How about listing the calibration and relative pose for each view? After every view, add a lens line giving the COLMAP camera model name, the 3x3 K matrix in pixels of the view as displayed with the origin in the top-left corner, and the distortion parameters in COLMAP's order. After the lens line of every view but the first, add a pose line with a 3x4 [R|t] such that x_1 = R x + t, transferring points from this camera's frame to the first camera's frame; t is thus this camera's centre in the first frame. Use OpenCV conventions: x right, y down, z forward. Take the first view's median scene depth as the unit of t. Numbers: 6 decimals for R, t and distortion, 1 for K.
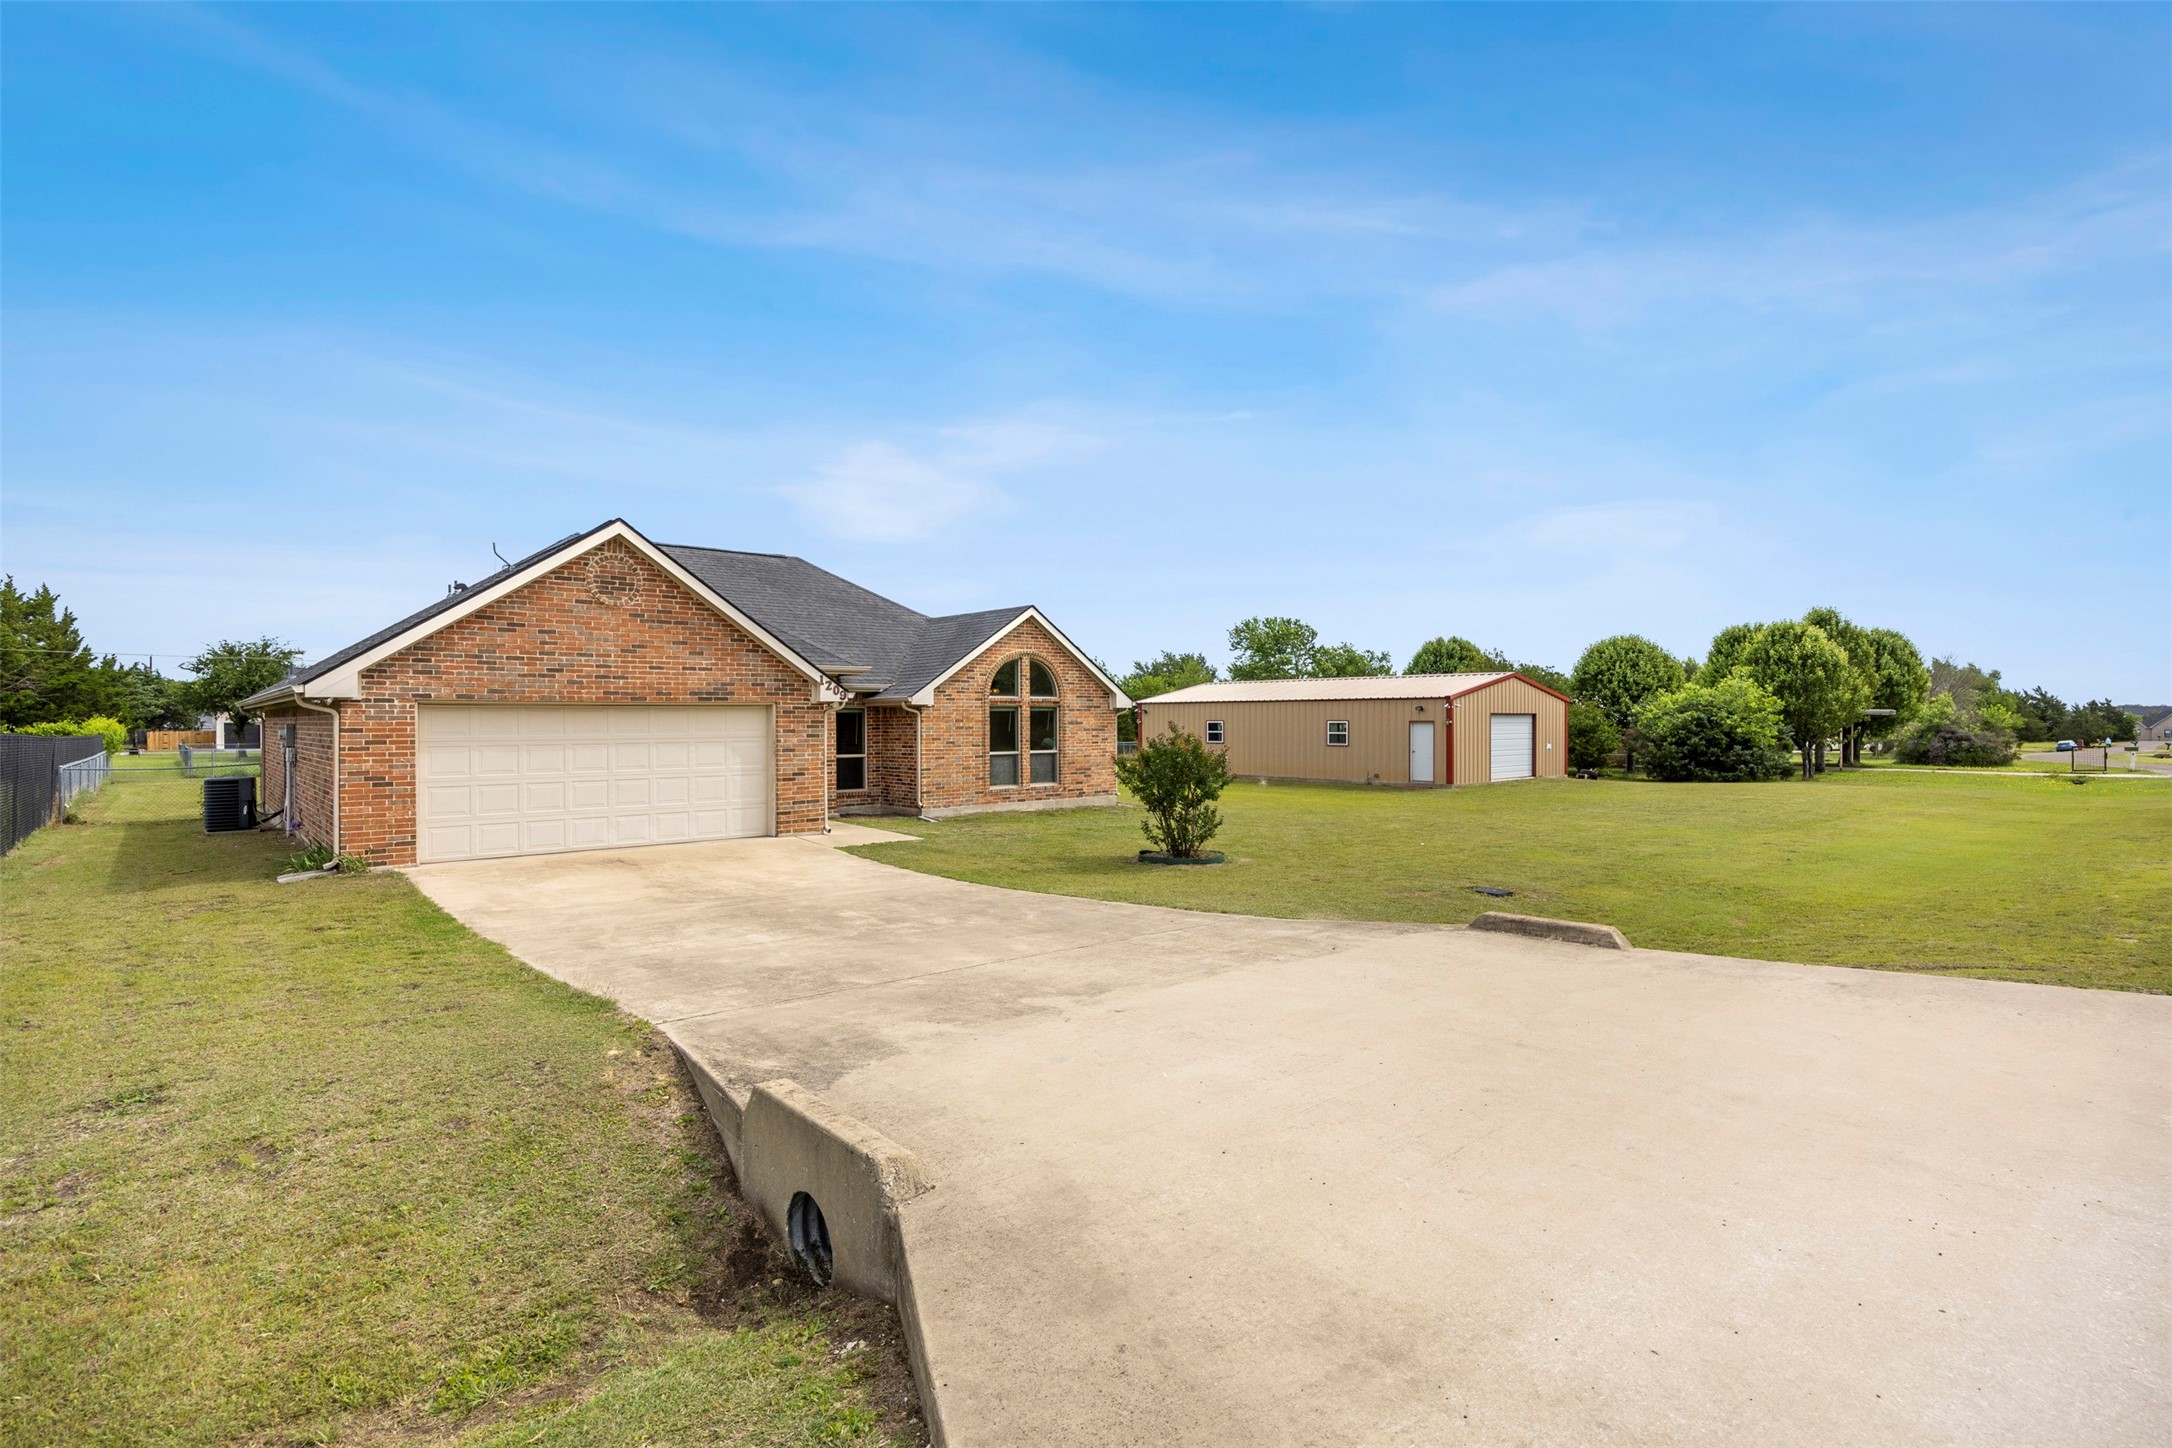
lens RADIAL K [[1048.6, 0, 1089.6], [0, 1048.6, 729.3], [0, 0, 1]] dist [-0.003898, -0.001536]
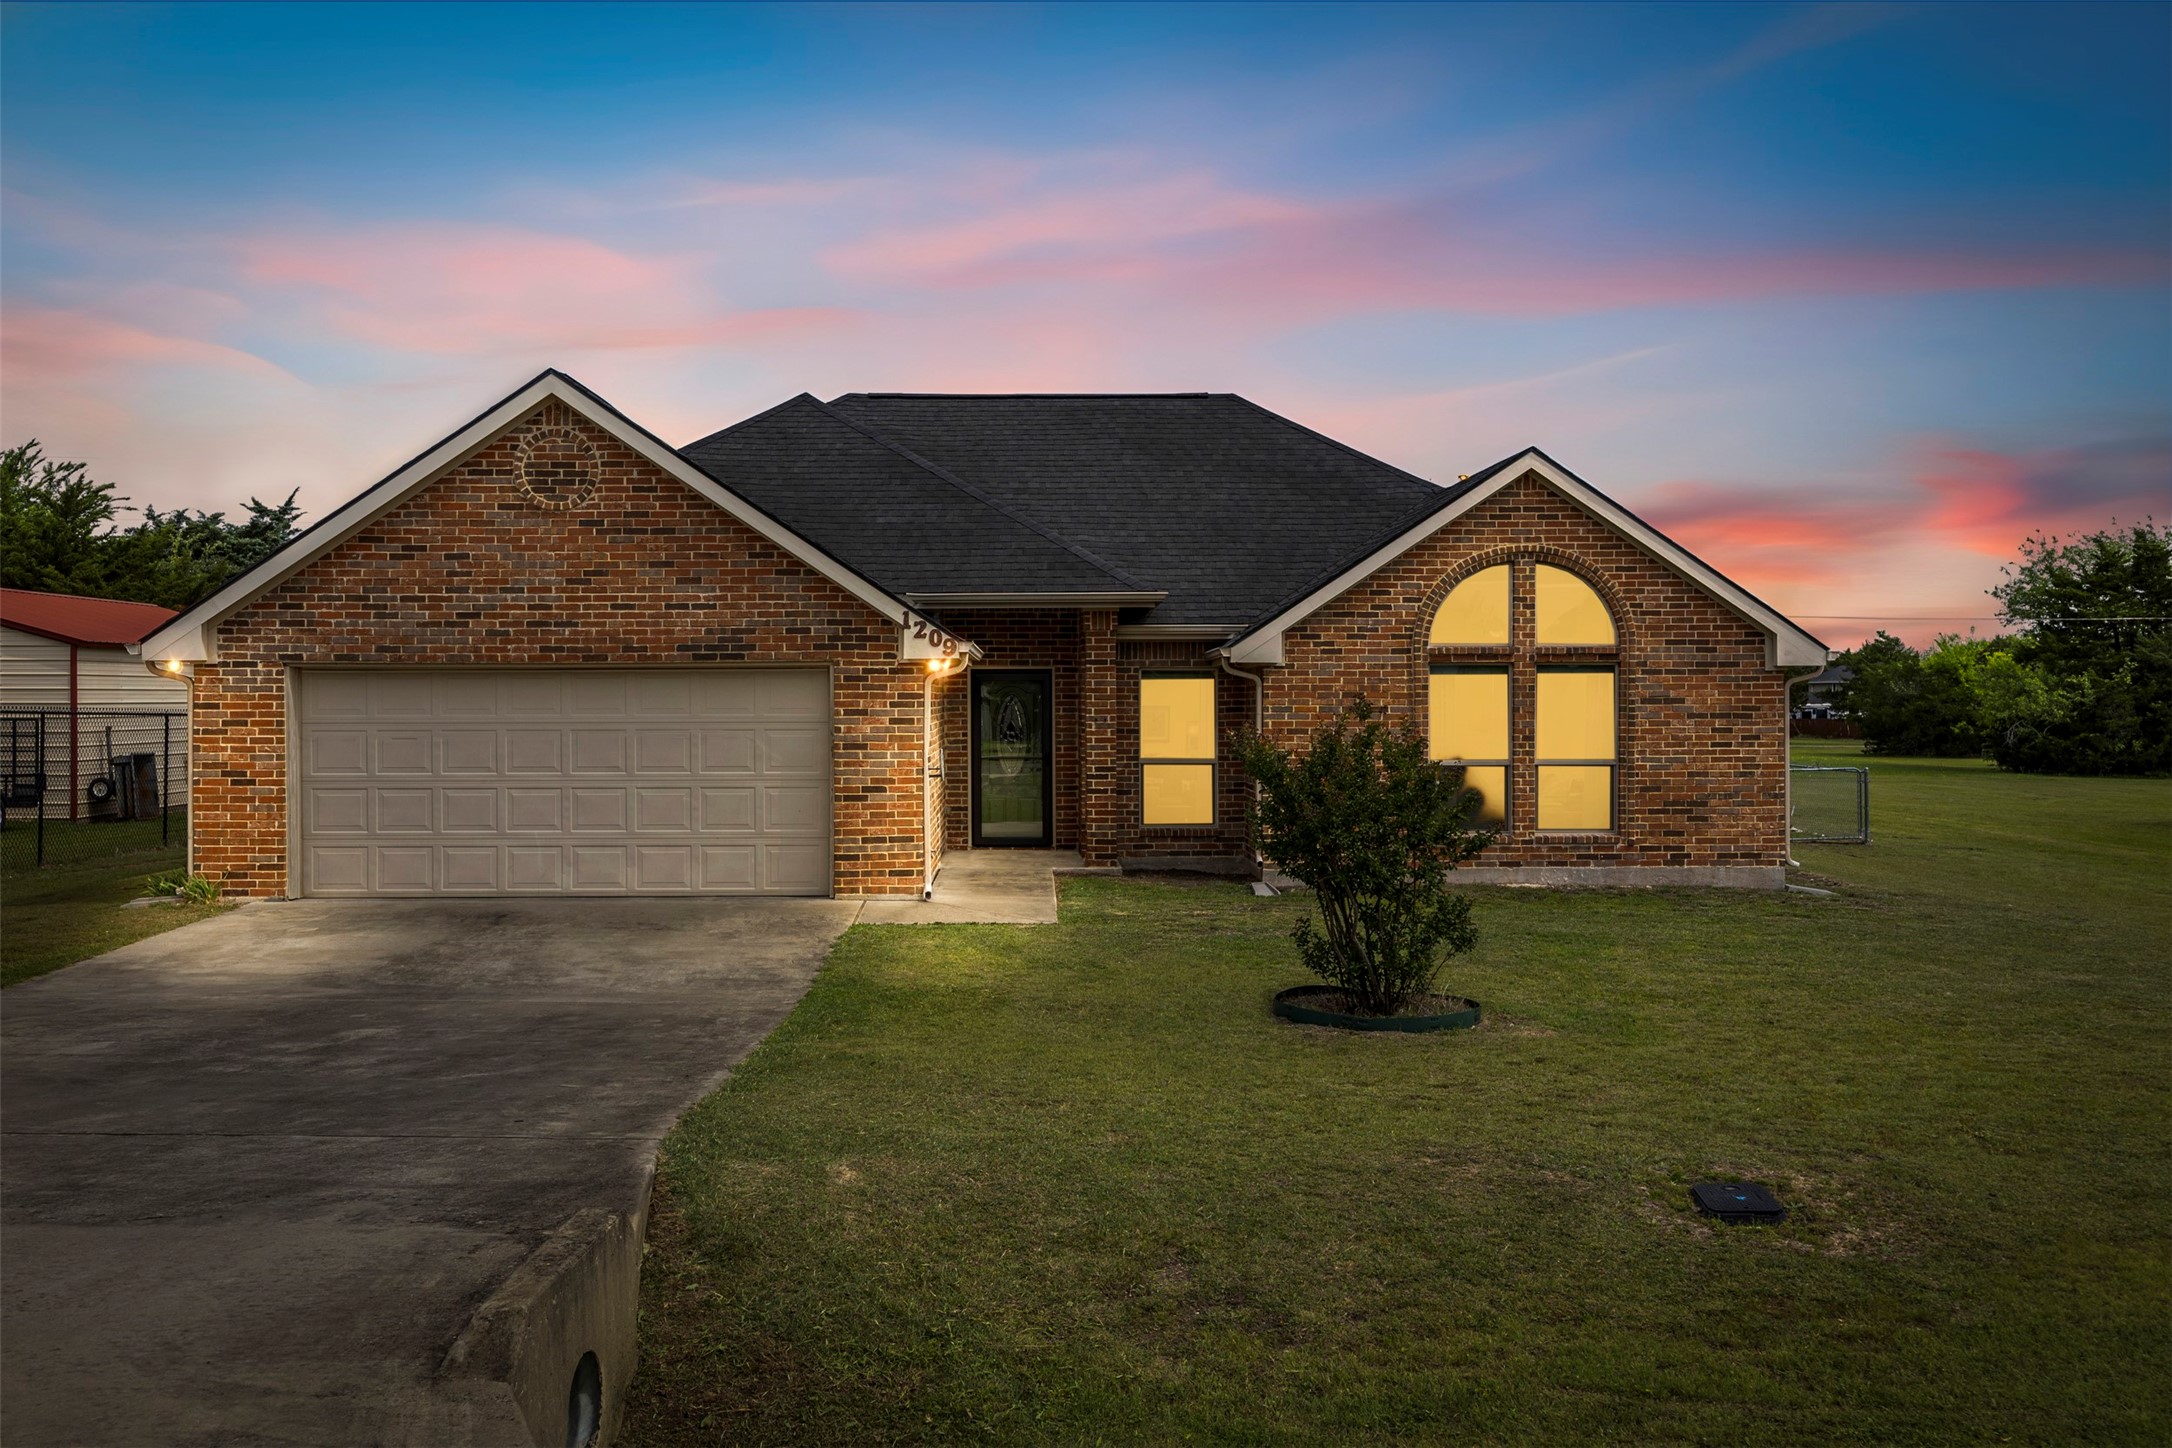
lens RADIAL K [[1949.3, 0, 1099.7], [0, 1949.3, 719.5], [0, 0, 1]] dist [-0.021205, 0.002373]
pose [[0.759975, 0.007821, -0.649906, 0.391297], [-0.006501, 0.999969, 0.004432, 0.000162], [0.649920, 0.000857, 0.760002, 0.232542]]
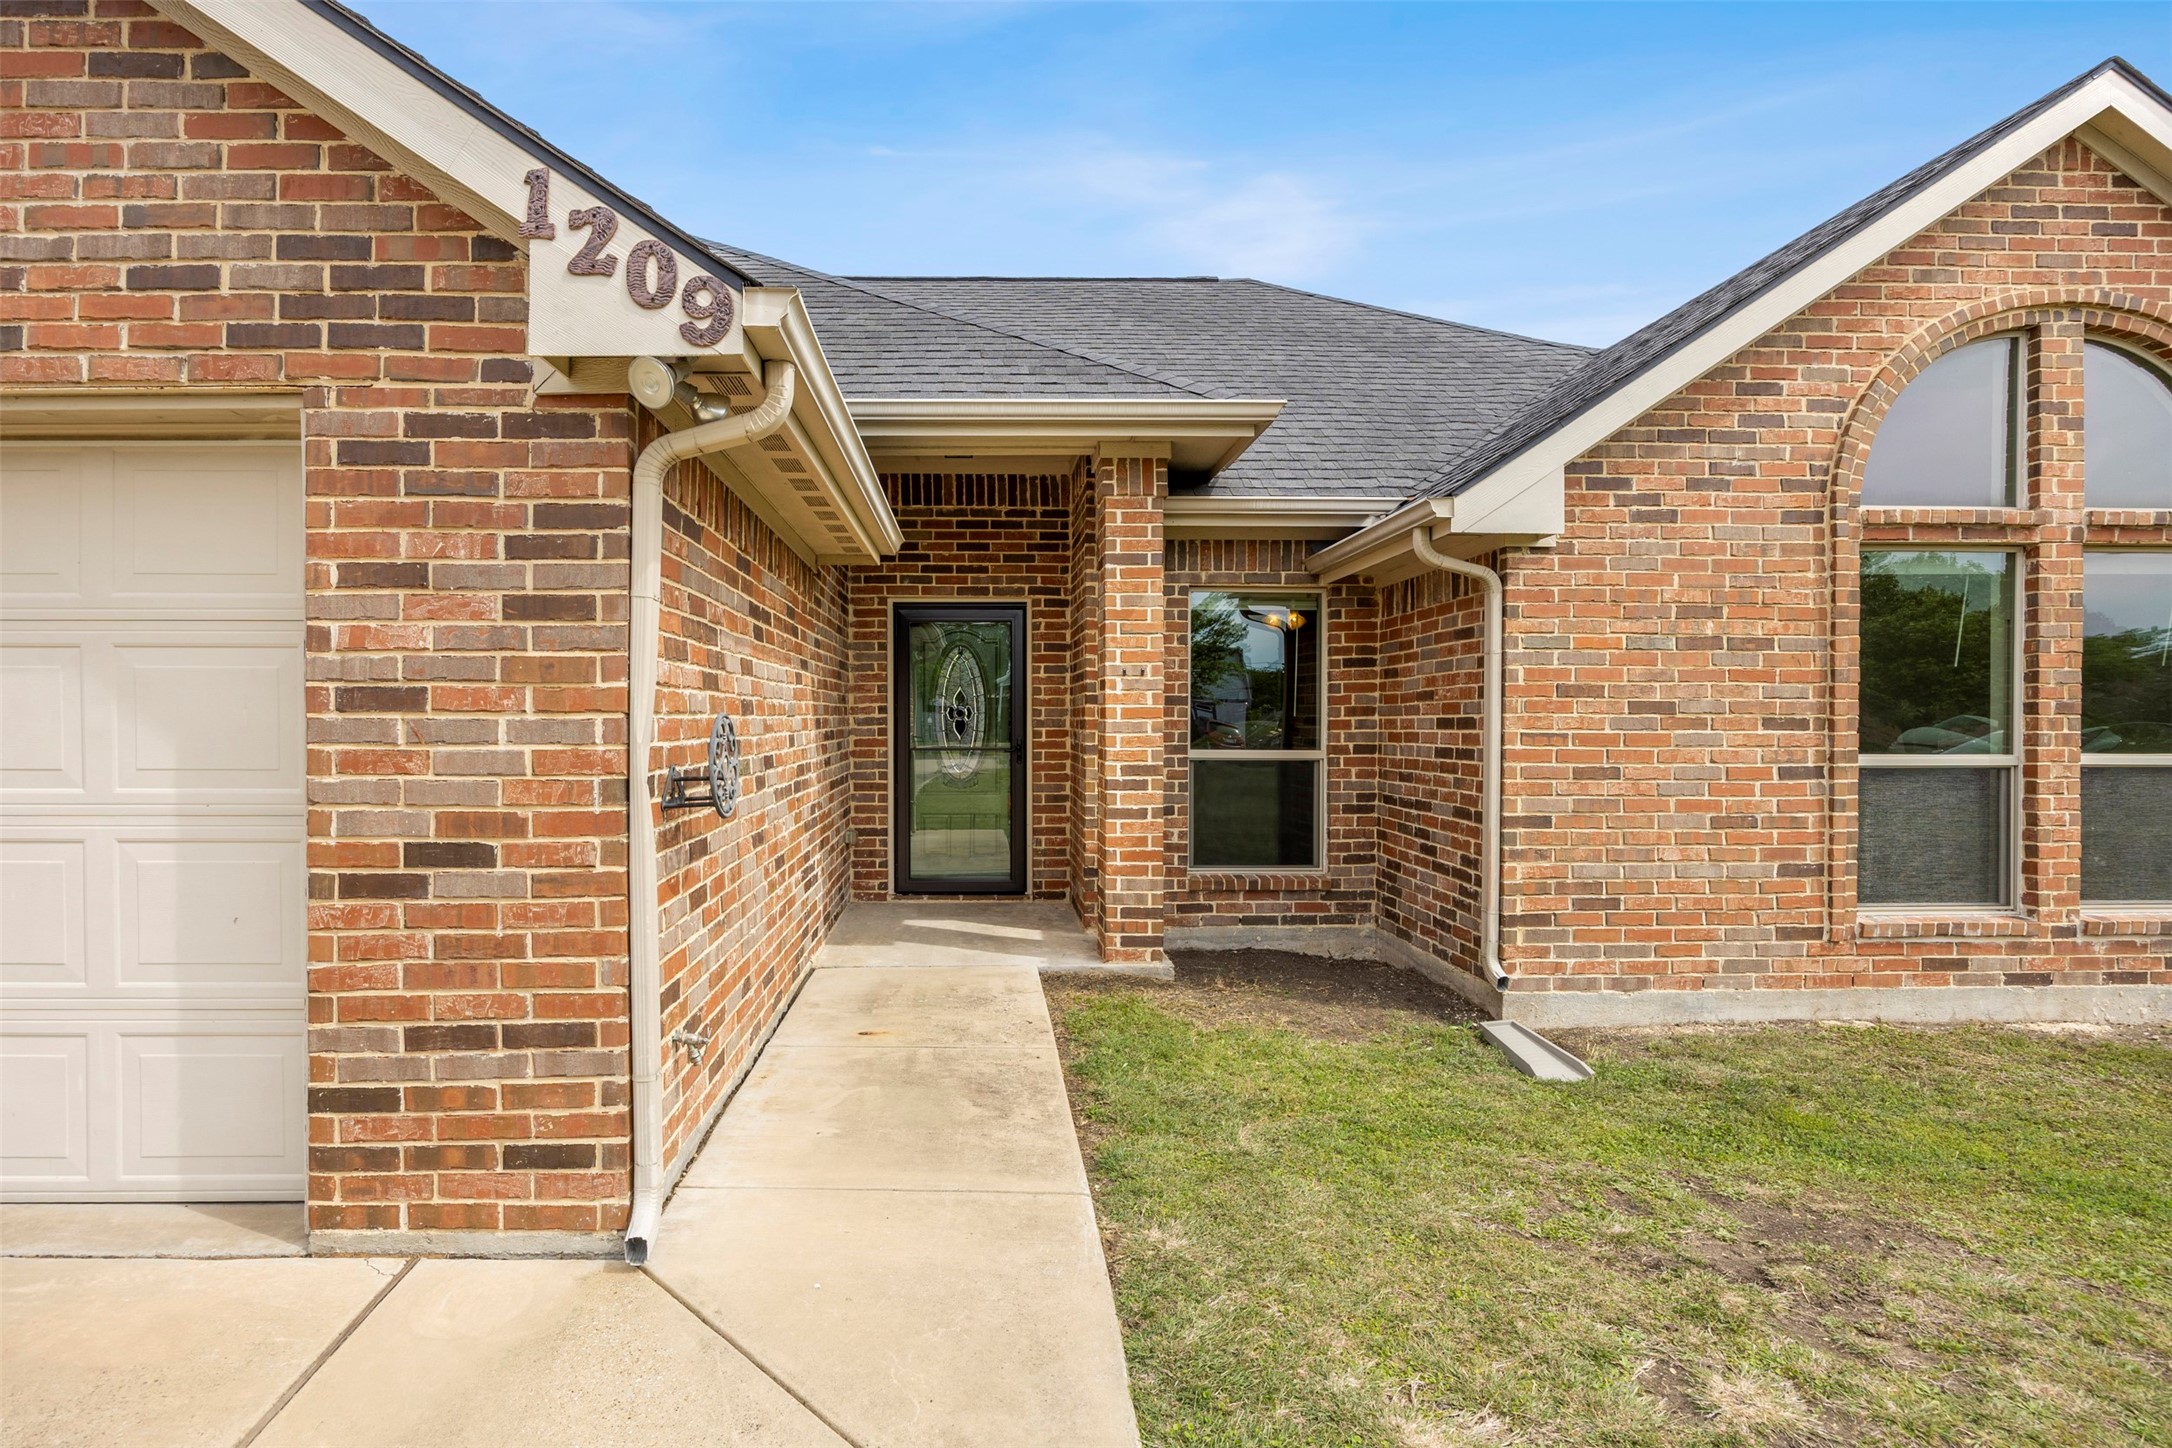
lens RADIAL K [[1048.6, 0, 1012.7], [0, 1048.6, 734.0], [0, 0, 1]] dist [-0.003898, -0.001536]
pose [[0.759314, 0.011614, -0.650621, -0.091922], [-0.009297, 0.999932, 0.006999, 0.018547], [0.650658, 0.000734, 0.759371, 0.751872]]
